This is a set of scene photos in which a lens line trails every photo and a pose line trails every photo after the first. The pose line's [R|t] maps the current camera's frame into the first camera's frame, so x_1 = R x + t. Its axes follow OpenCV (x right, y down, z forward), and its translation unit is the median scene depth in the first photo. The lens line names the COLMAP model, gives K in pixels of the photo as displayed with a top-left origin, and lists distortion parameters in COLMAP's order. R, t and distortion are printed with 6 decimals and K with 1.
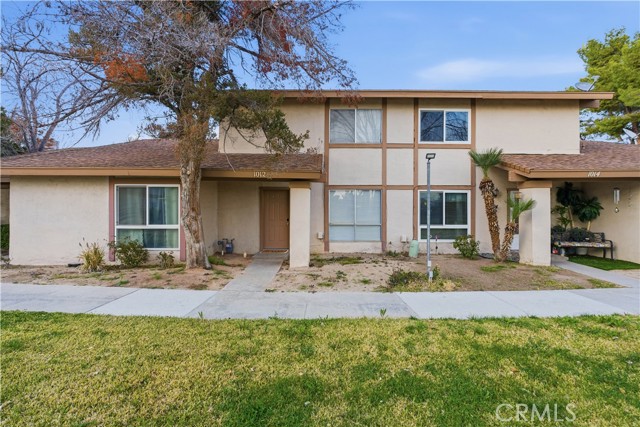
lens RADIAL K [[282.1, 0, 322.8], [0, 282.1, 212.7], [0, 0, 1]] dist [-0.004661, 0.000257]
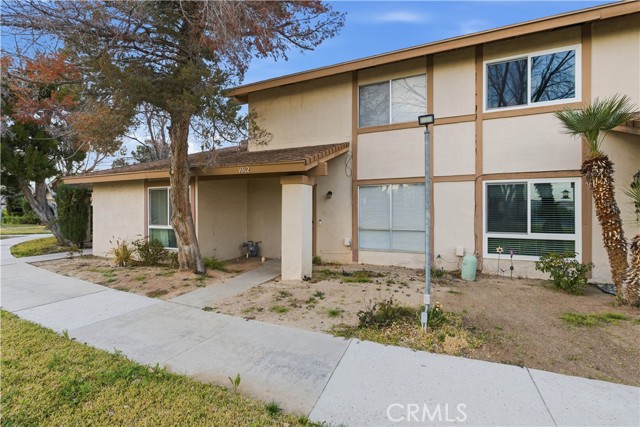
lens RADIAL K [[282.1, 0, 319.0], [0, 282.1, 213.1], [0, 0, 1]] dist [-0.004661, 0.000257]
pose [[0.914781, 0.001138, -0.403948, 0.254105], [-0.002627, 0.999992, -0.003131, 0.000041], [0.403941, 0.003925, 0.914776, 0.220922]]
